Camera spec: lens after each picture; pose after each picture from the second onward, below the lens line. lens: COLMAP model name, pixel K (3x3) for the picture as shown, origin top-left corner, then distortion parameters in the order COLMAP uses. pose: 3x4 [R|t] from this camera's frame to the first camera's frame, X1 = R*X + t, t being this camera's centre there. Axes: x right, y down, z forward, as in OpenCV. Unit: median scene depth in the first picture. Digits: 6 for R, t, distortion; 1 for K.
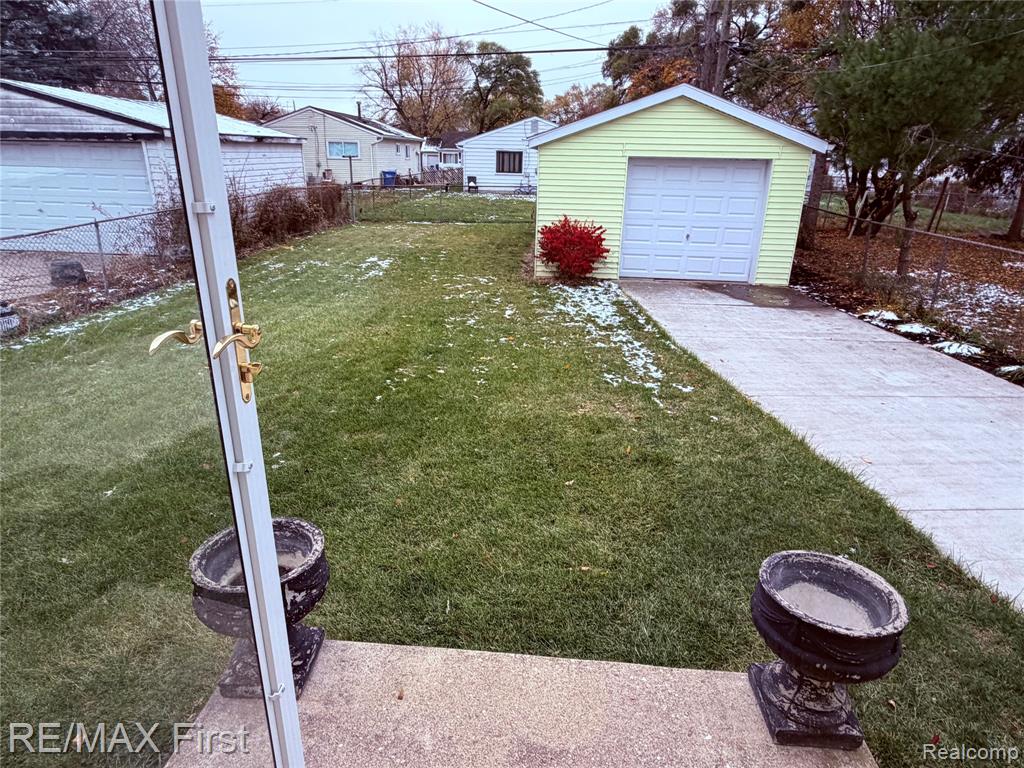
lens RADIAL K [[600.1, 0, 513.3], [0, 600.1, 380.4], [0, 0, 1]] dist [-0.007561, -0.002336]
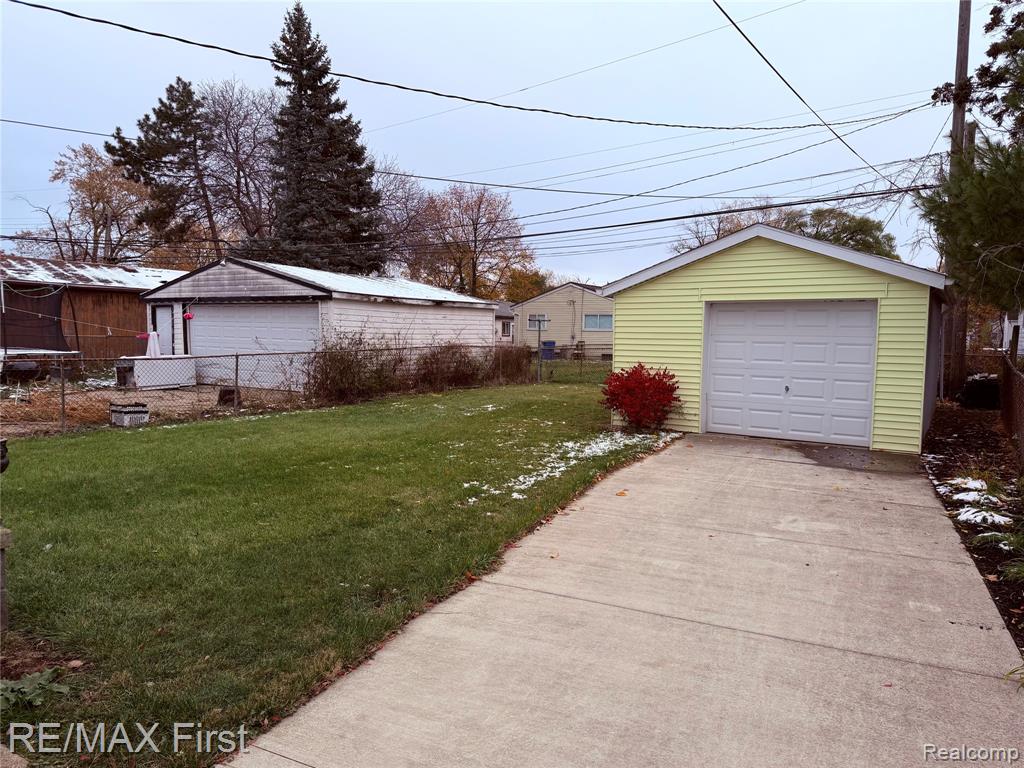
lens RADIAL K [[714.1, 0, 513.3], [0, 714.1, 386.2], [0, 0, 1]] dist [0.020571, -0.021785]
pose [[0.876908, 0.026743, -0.479913, 0.454509], [-0.164495, 0.954859, -0.247358, 0.071322], [0.451634, 0.295854, 0.841723, -0.023111]]
